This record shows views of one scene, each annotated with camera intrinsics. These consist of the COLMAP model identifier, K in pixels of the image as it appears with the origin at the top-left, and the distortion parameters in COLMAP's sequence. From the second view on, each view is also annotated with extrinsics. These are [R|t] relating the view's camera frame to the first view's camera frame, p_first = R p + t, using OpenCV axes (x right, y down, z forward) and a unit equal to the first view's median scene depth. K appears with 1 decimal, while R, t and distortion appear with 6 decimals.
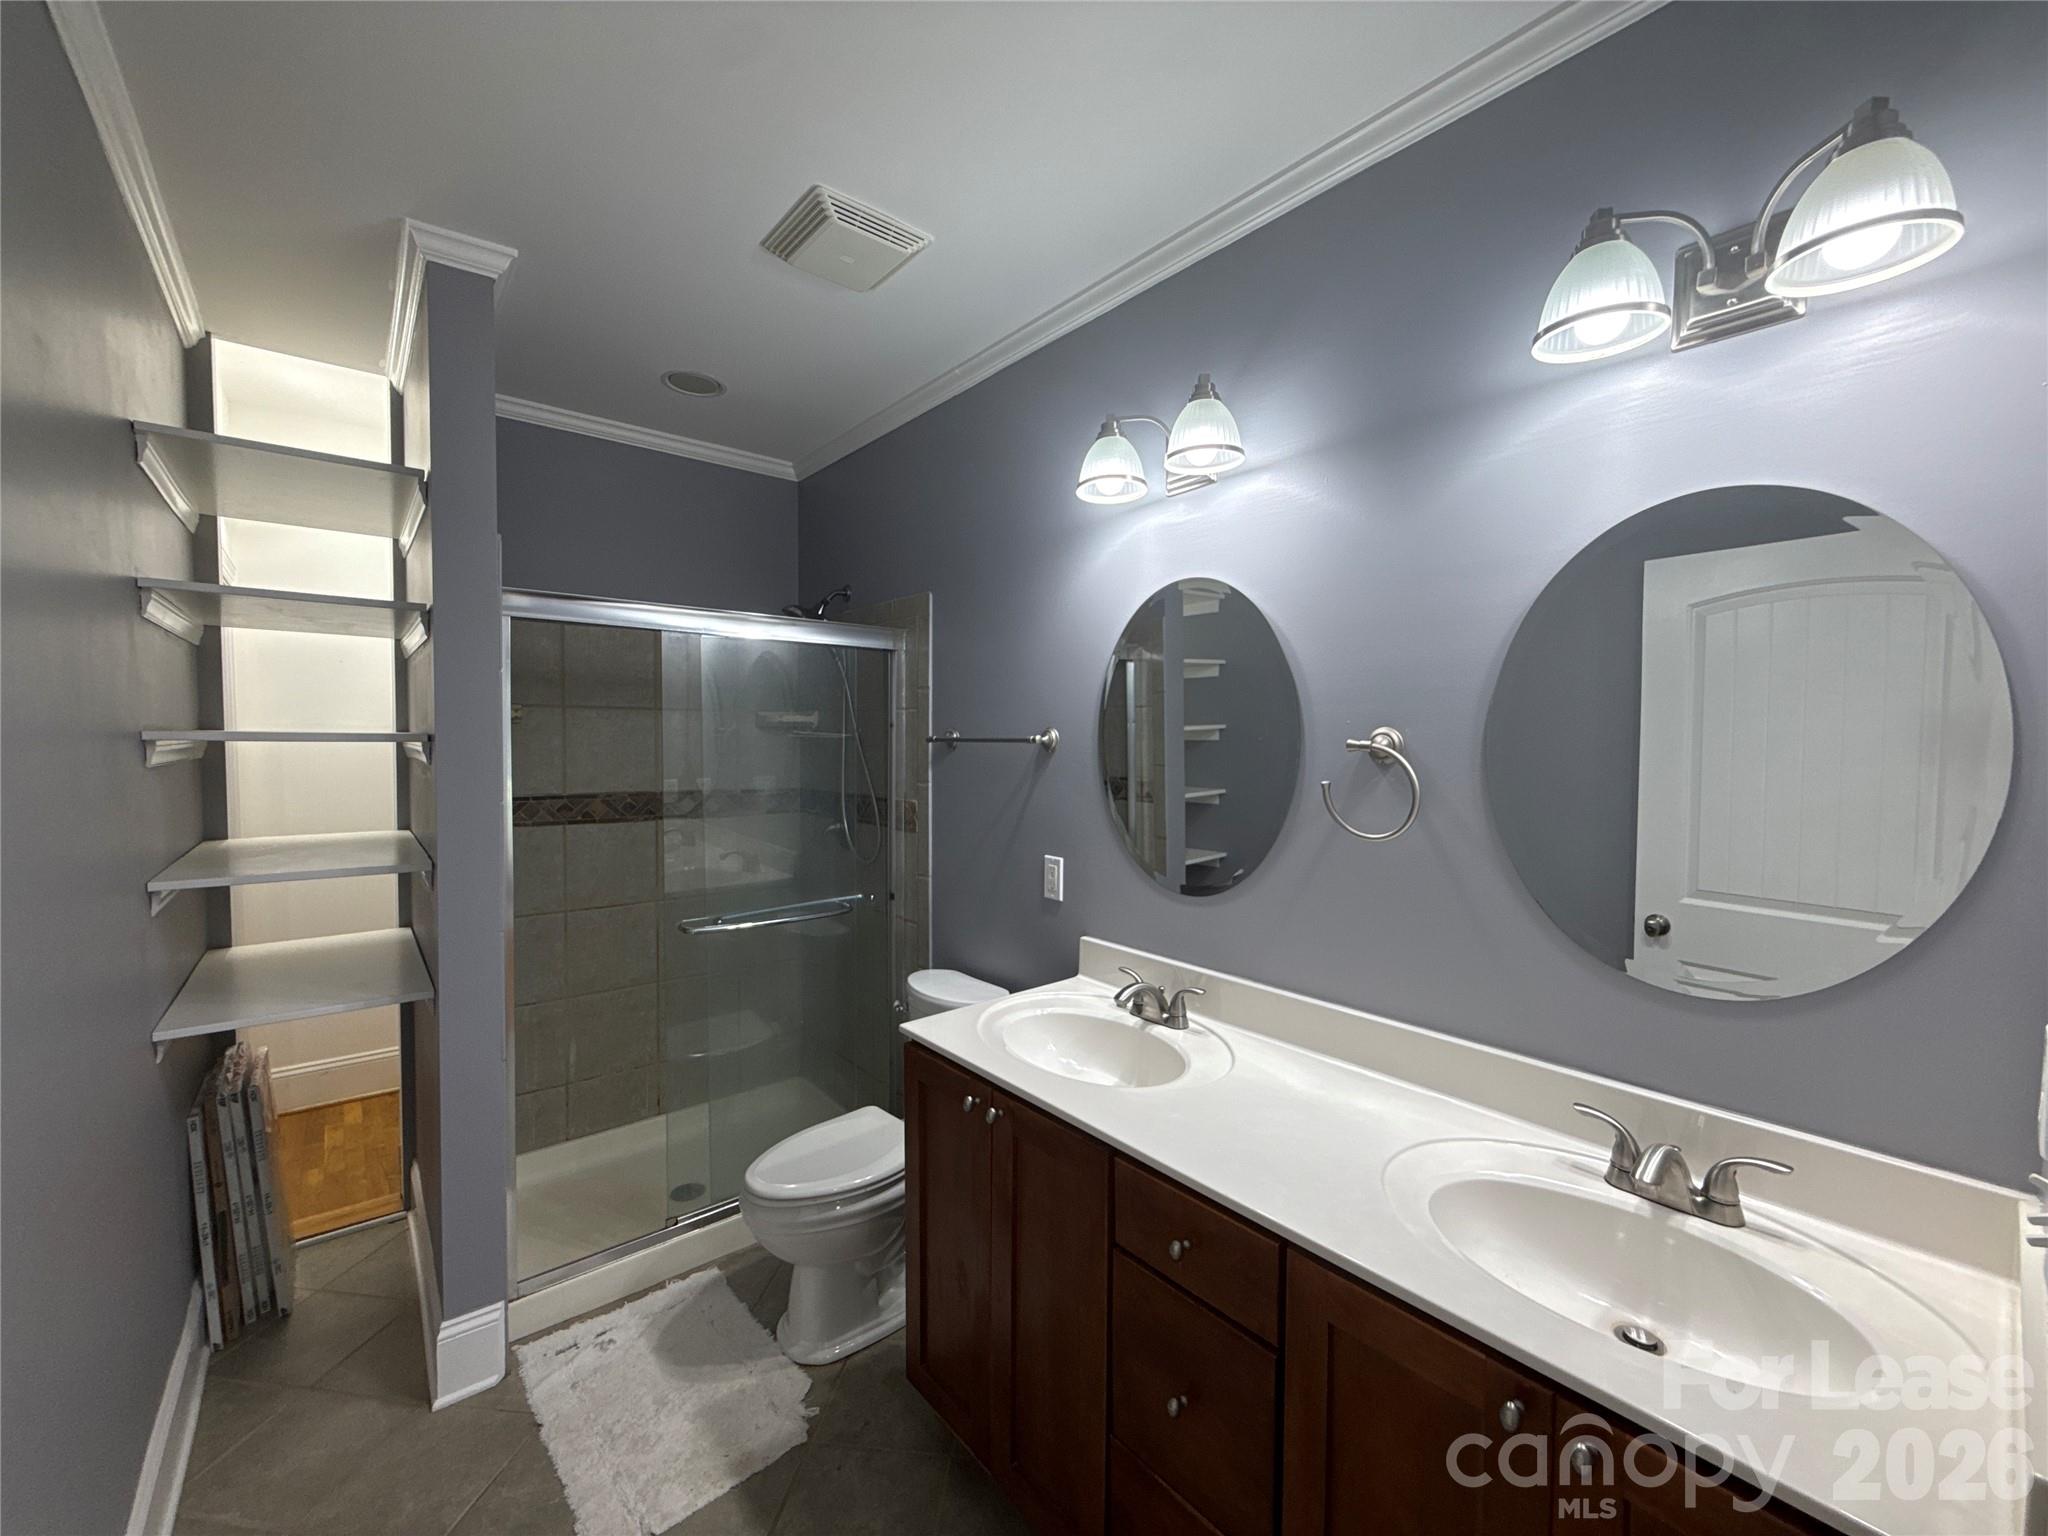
lens RADIAL K [[818.9, 0, 1027.2], [0, 818.9, 771.7], [0, 0, 1]] dist [0.003622, -0.000090]
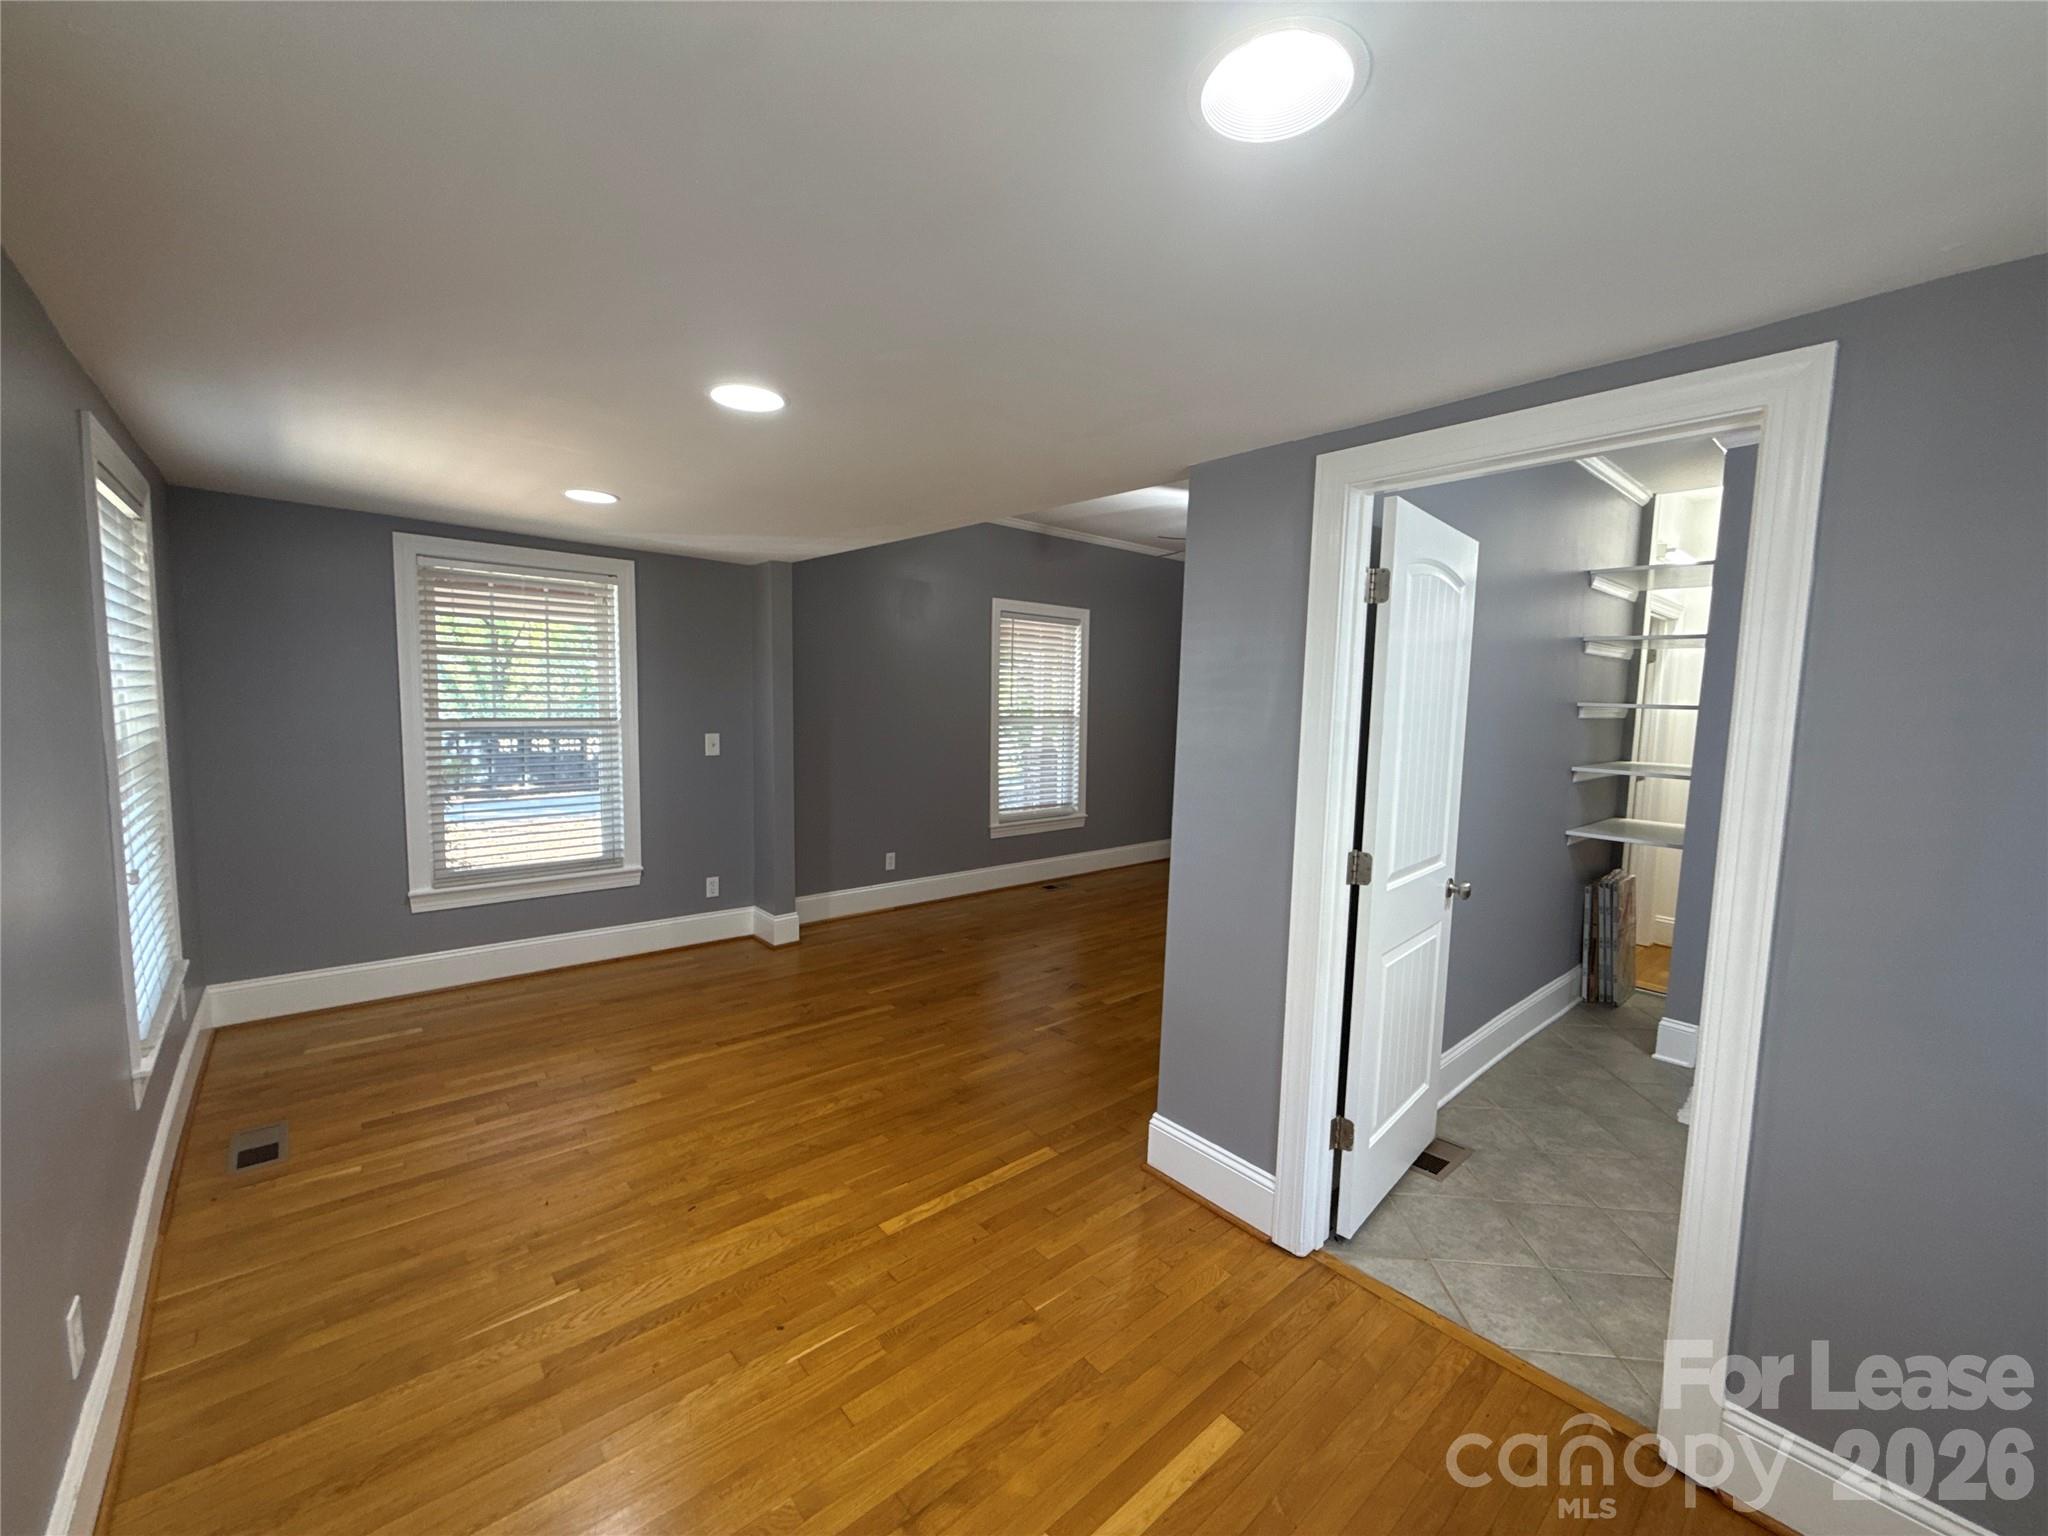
lens RADIAL K [[818.9, 0, 1026.7], [0, 818.9, 776.1], [0, 0, 1]] dist [0.003622, -0.000090]
pose [[0.023202, 0.084832, -0.996125, 0.980506], [-0.061685, 0.994616, 0.083267, 0.047305], [0.997826, 0.059514, 0.028310, -0.491246]]
